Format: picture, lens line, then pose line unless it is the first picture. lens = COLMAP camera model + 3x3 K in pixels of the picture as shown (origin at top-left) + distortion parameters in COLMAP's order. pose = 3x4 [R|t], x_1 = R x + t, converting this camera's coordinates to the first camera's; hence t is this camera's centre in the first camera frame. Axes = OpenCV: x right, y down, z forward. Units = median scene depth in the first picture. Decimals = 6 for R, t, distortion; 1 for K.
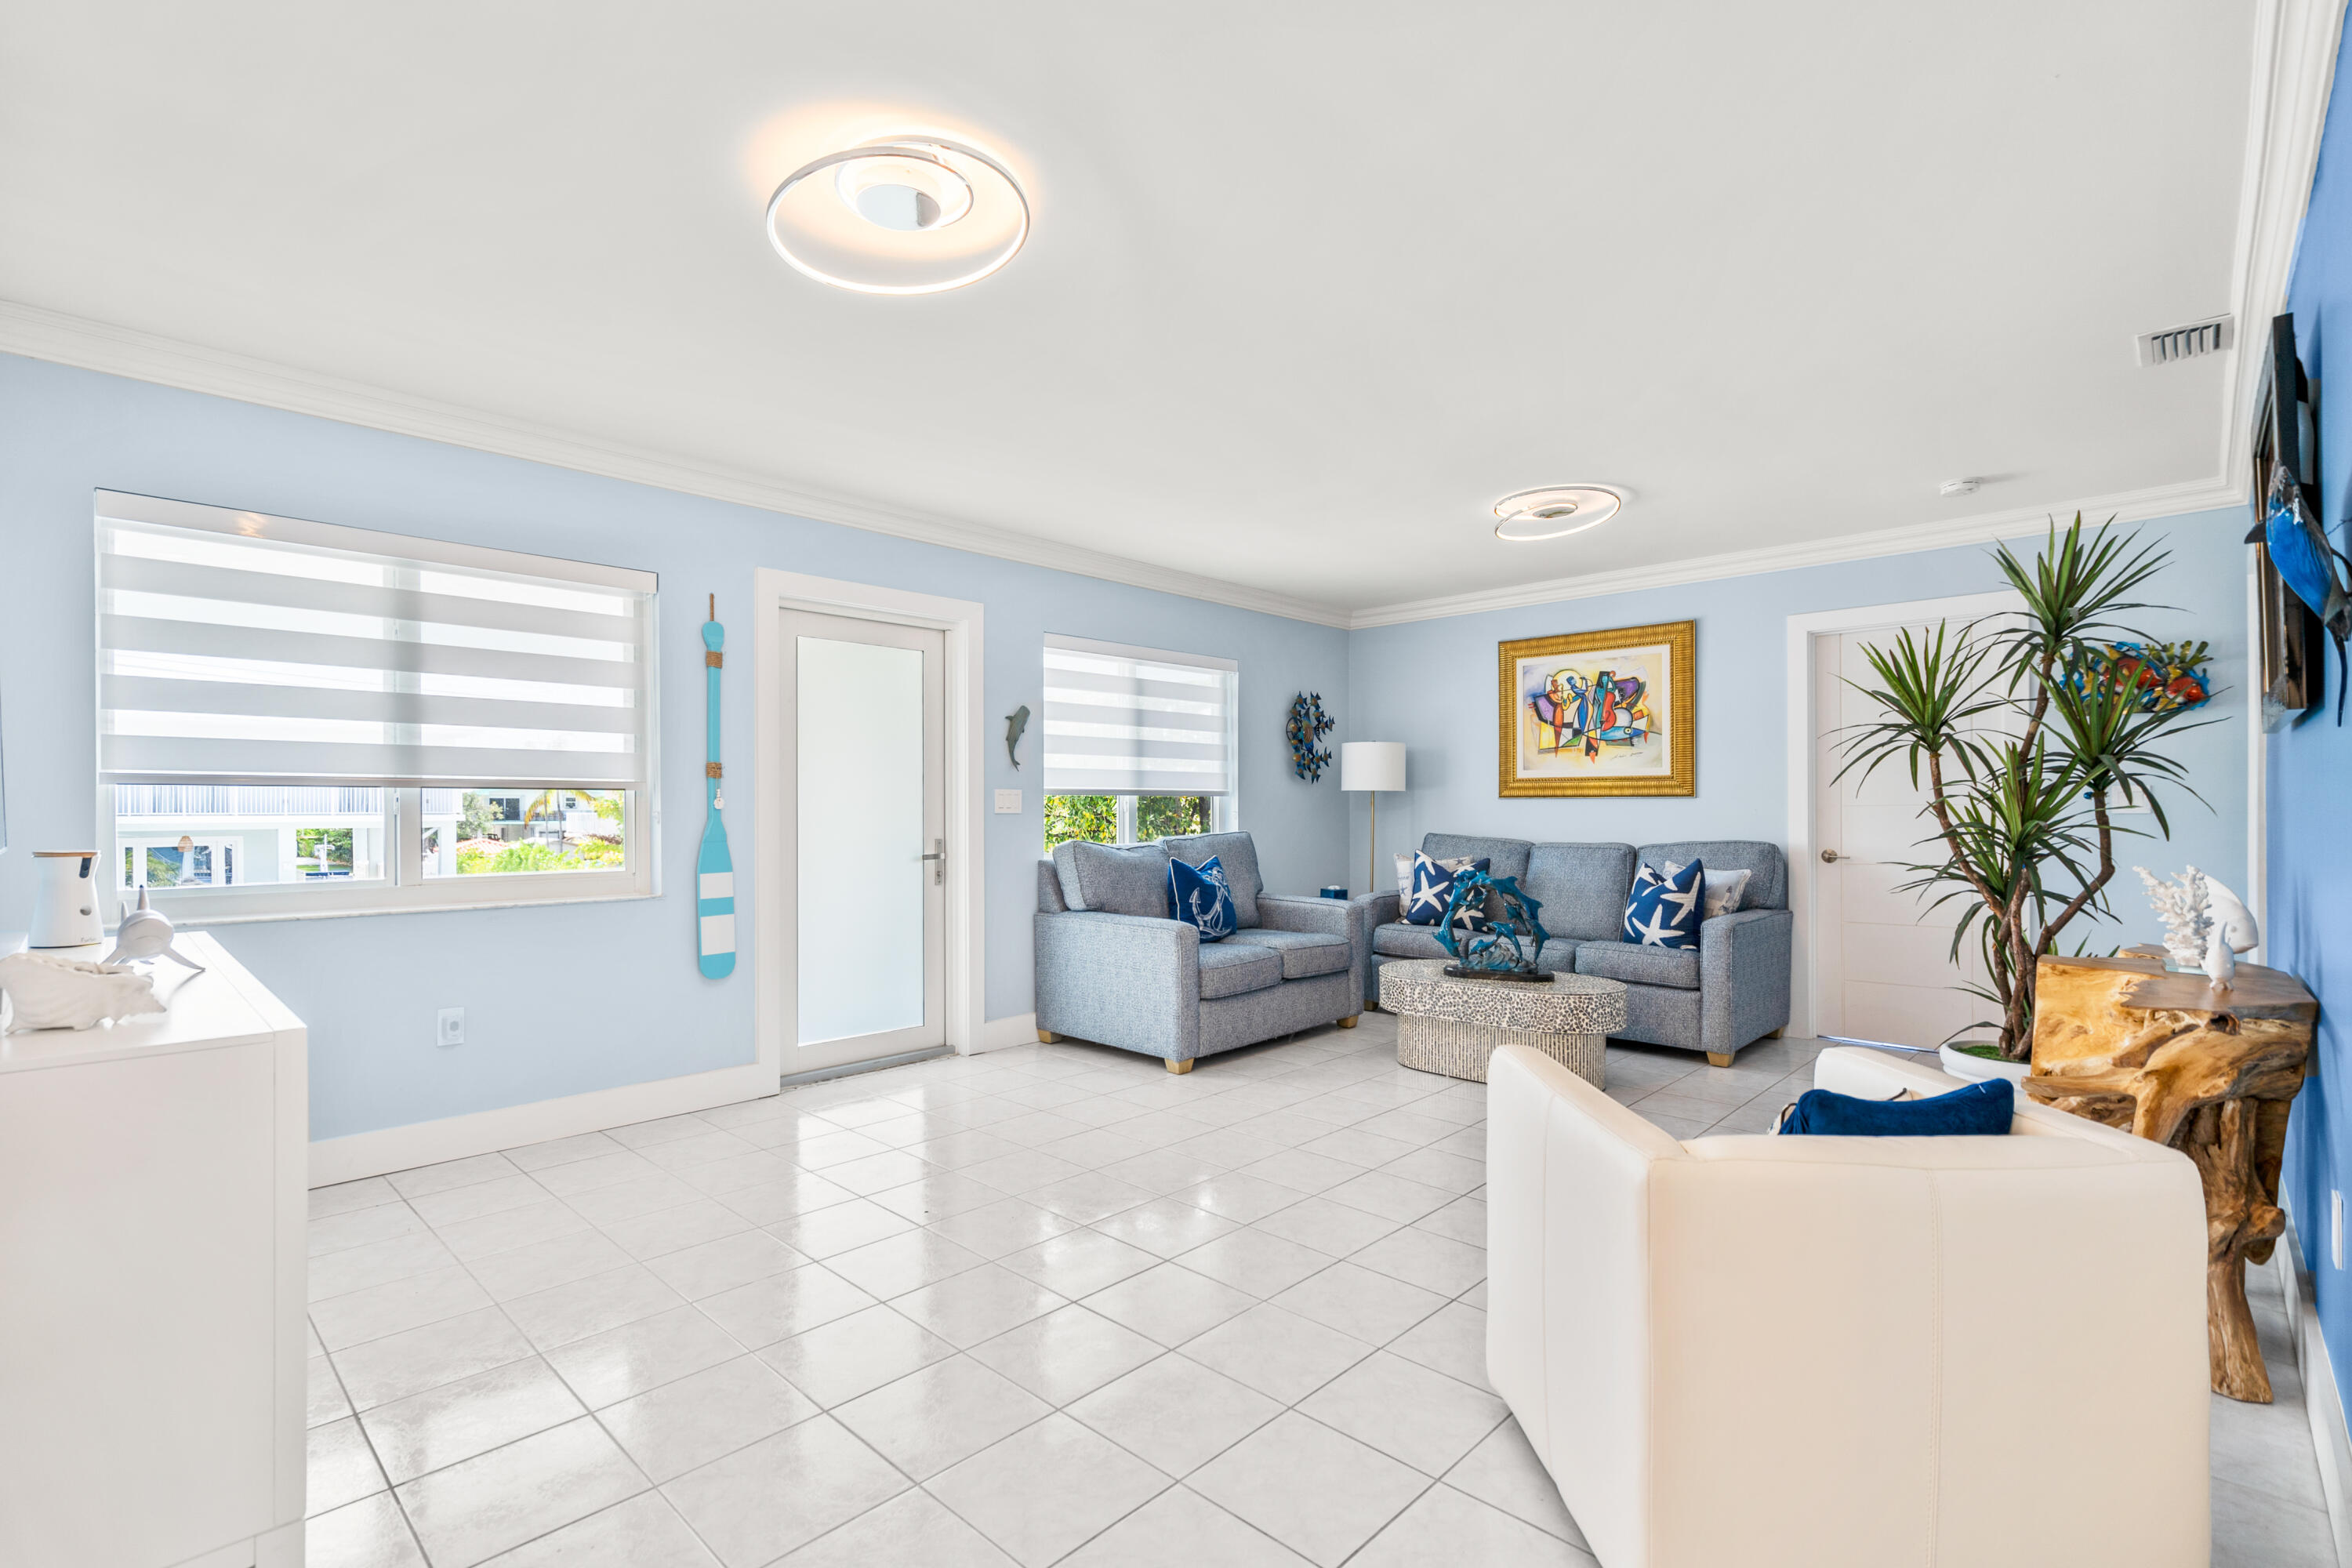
lens RADIAL K [[1071.9, 0, 1158.1], [0, 1071.9, 807.0], [0, 0, 1]] dist [0.003367, 0.000066]
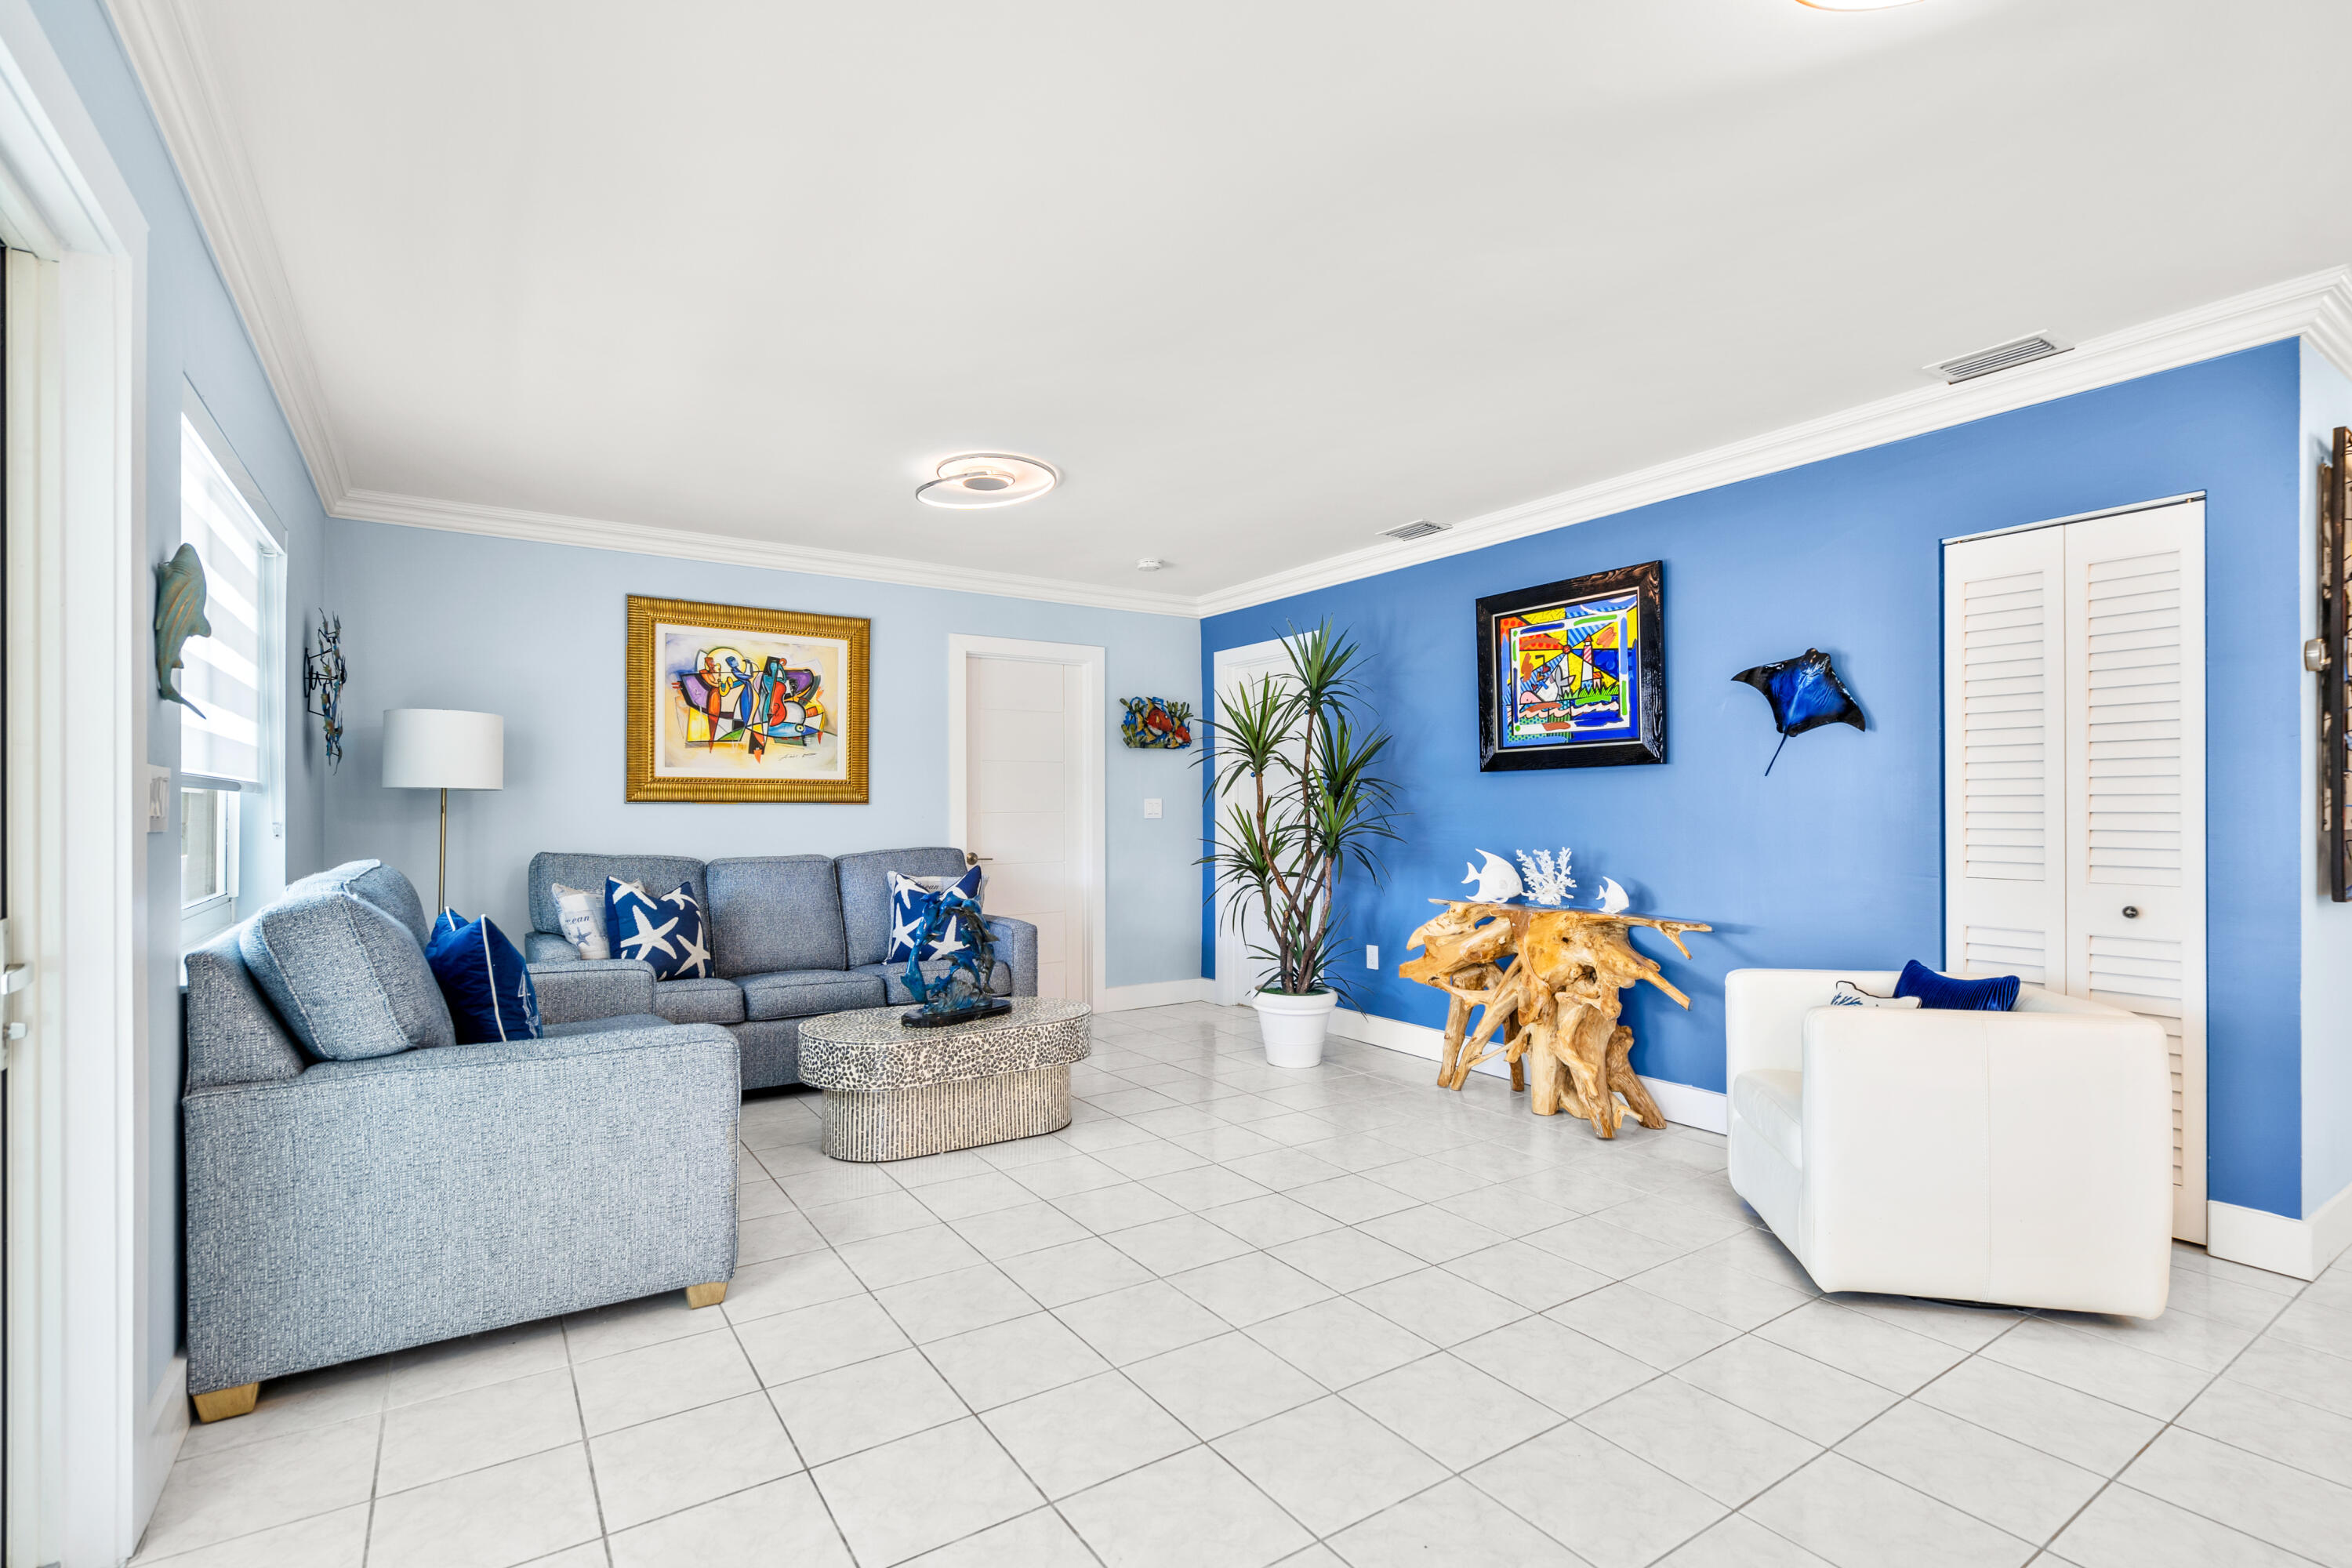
lens RADIAL K [[1071.9, 0, 1149.8], [0, 1071.9, 801.5], [0, 0, 1]] dist [0.003367, 0.000066]
pose [[0.225598, 0.012753, 0.974137, -0.366765], [0.001345, 0.999909, -0.013401, 0.001786], [-0.974220, 0.004333, 0.225560, 0.526500]]
